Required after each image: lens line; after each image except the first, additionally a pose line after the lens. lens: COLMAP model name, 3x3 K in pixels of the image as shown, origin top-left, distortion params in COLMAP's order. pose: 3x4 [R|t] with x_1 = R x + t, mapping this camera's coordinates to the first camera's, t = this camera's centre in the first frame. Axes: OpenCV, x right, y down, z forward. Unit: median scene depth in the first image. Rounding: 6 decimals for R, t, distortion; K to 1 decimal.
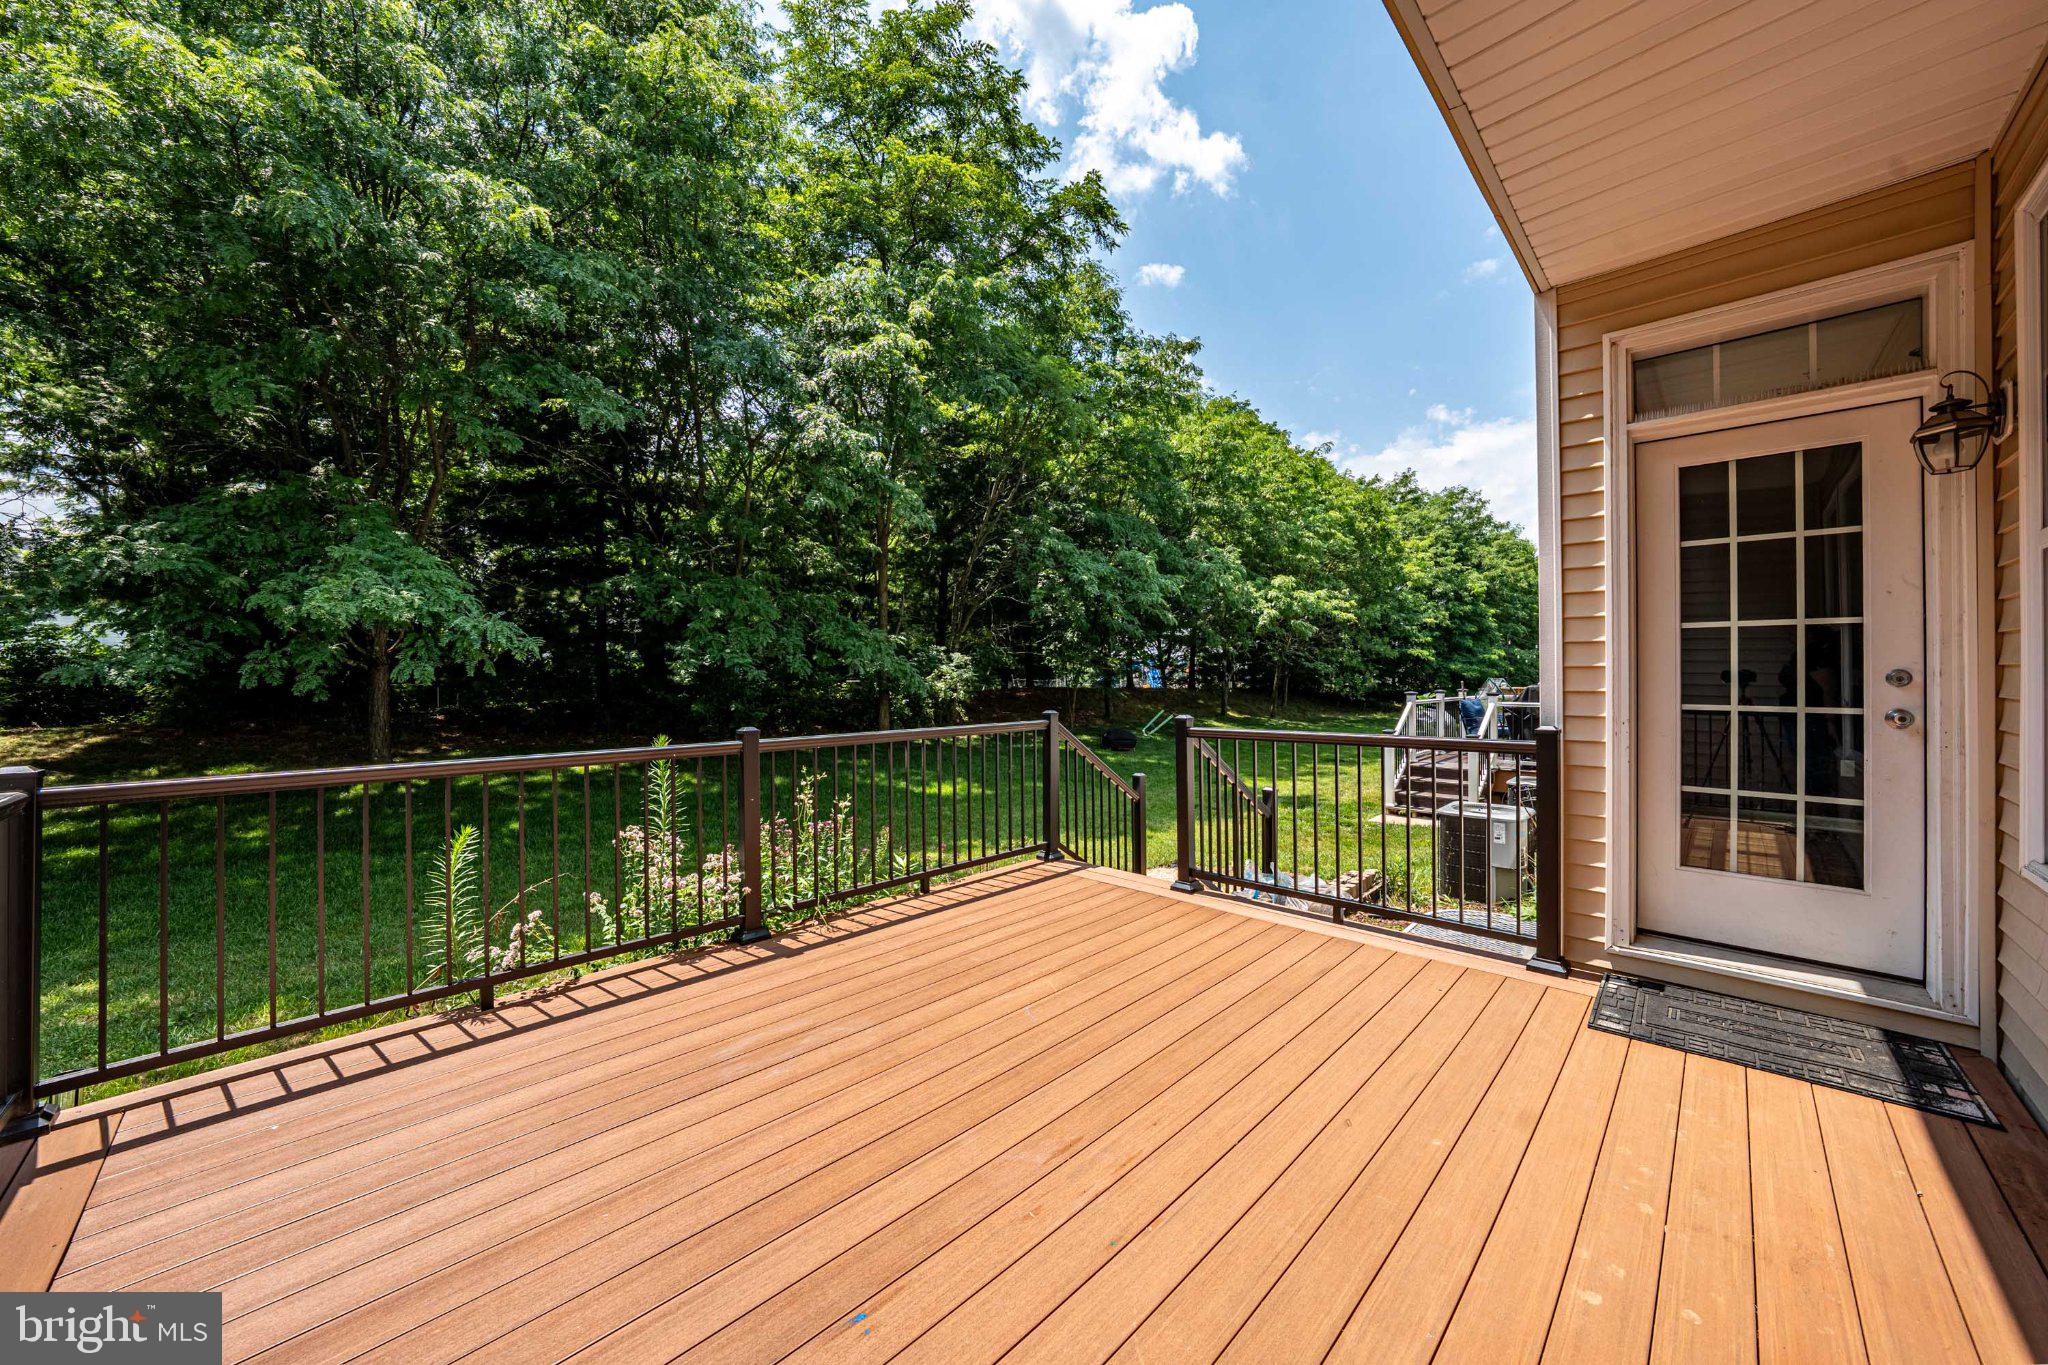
lens RADIAL K [[722.2, 0, 1042.2], [0, 722.2, 679.9], [0, 0, 1]] dist [-0.000364, 0.000324]
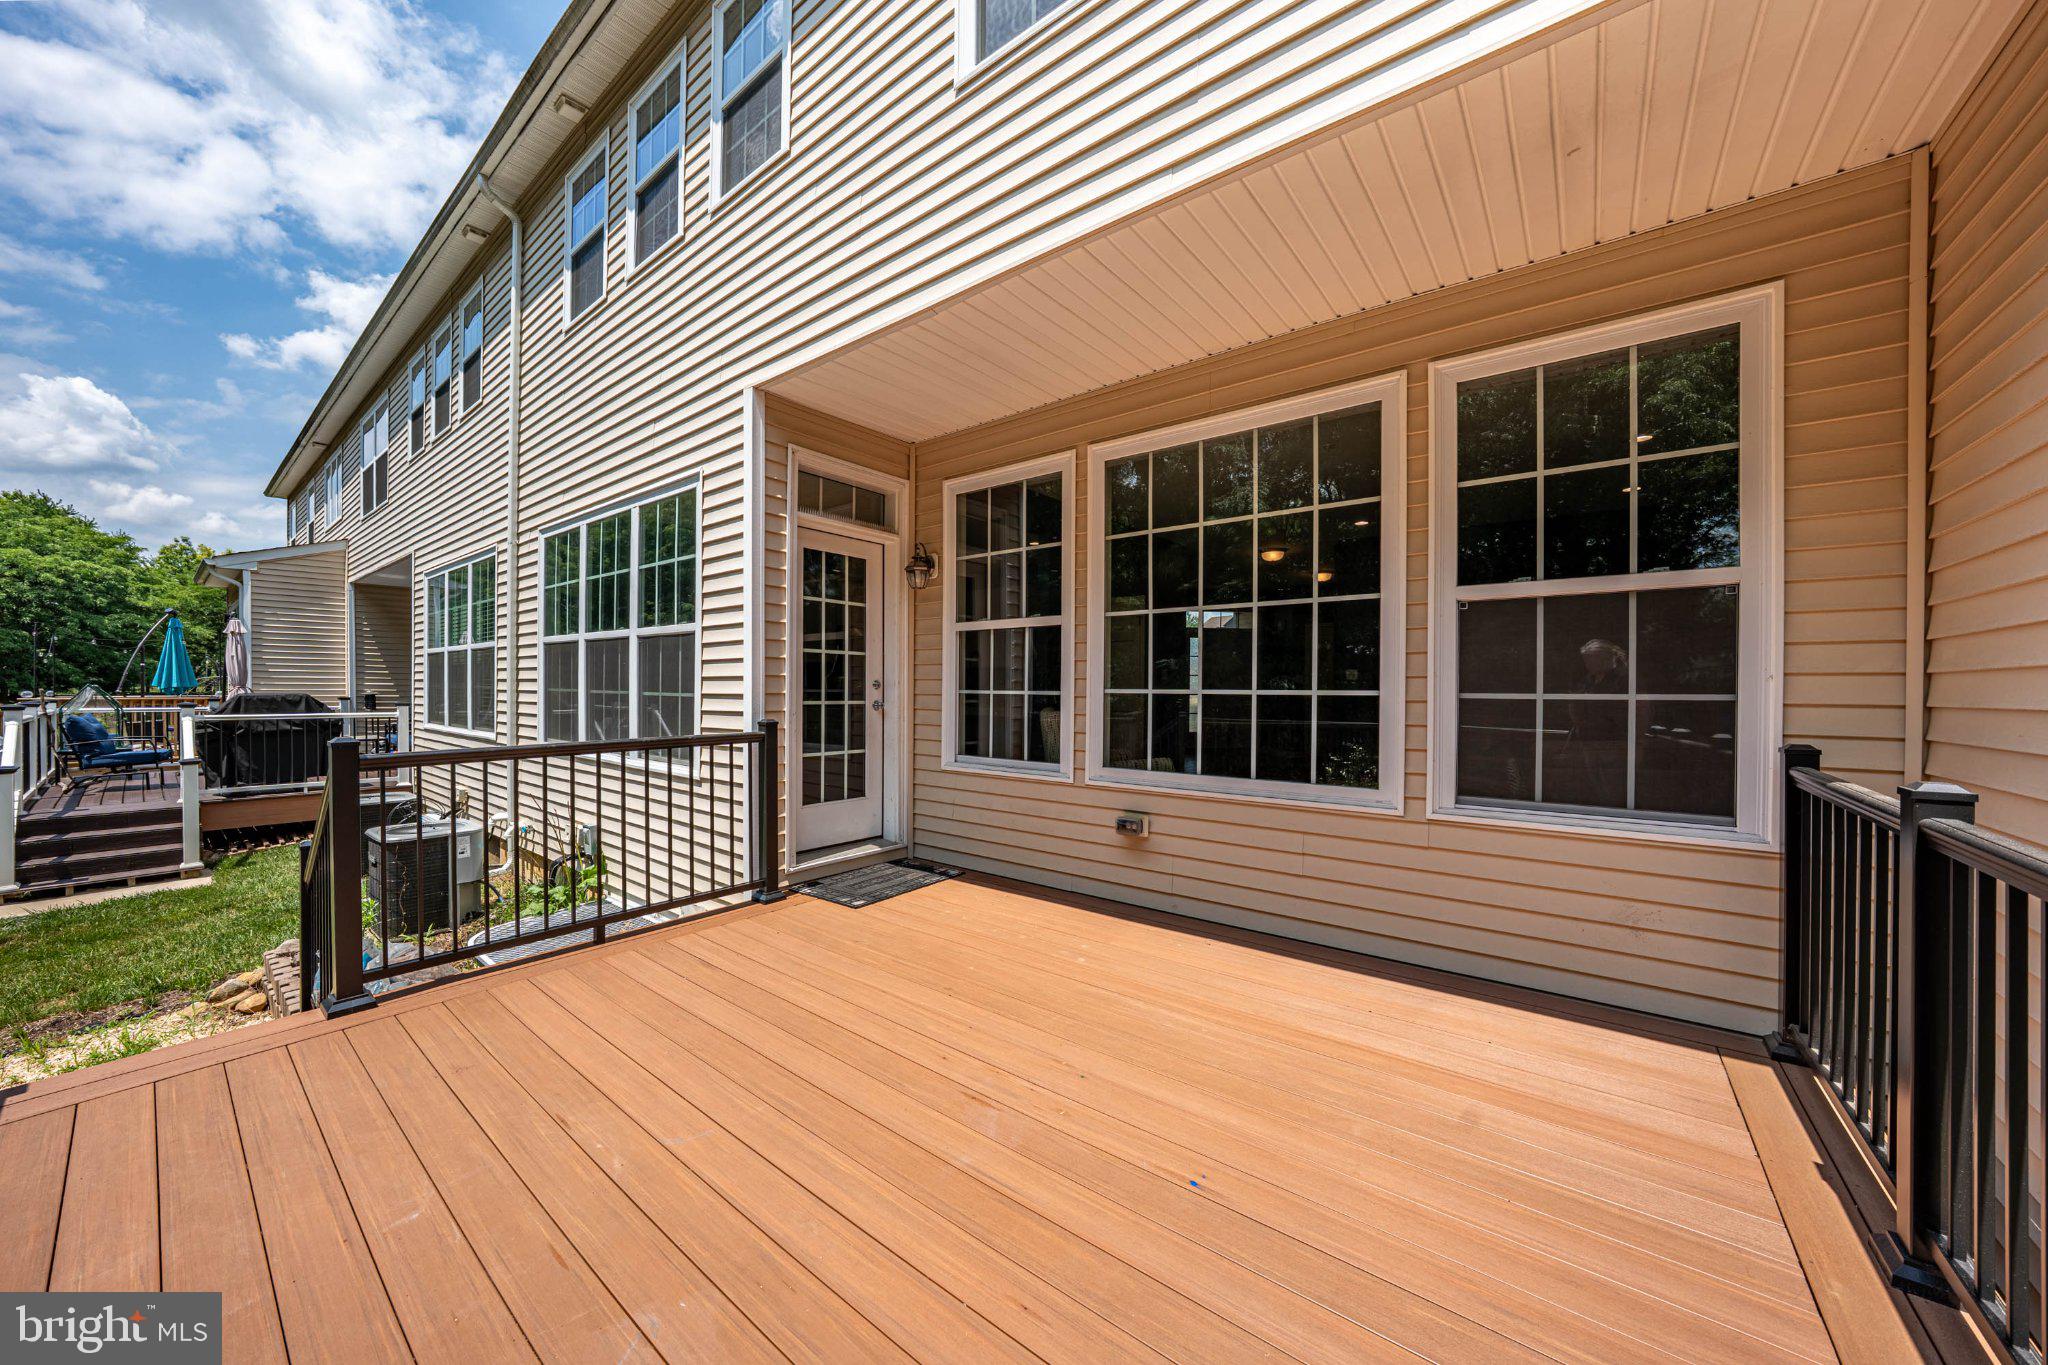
lens RADIAL K [[722.2, 0, 1030.3], [0, 722.2, 691.0], [0, 0, 1]] dist [-0.000364, 0.000324]
pose [[-0.080447, -0.004736, 0.996748, -0.671658], [-0.004023, 0.999982, 0.004427, 0.003393], [-0.996751, -0.003654, -0.080465, 0.615383]]
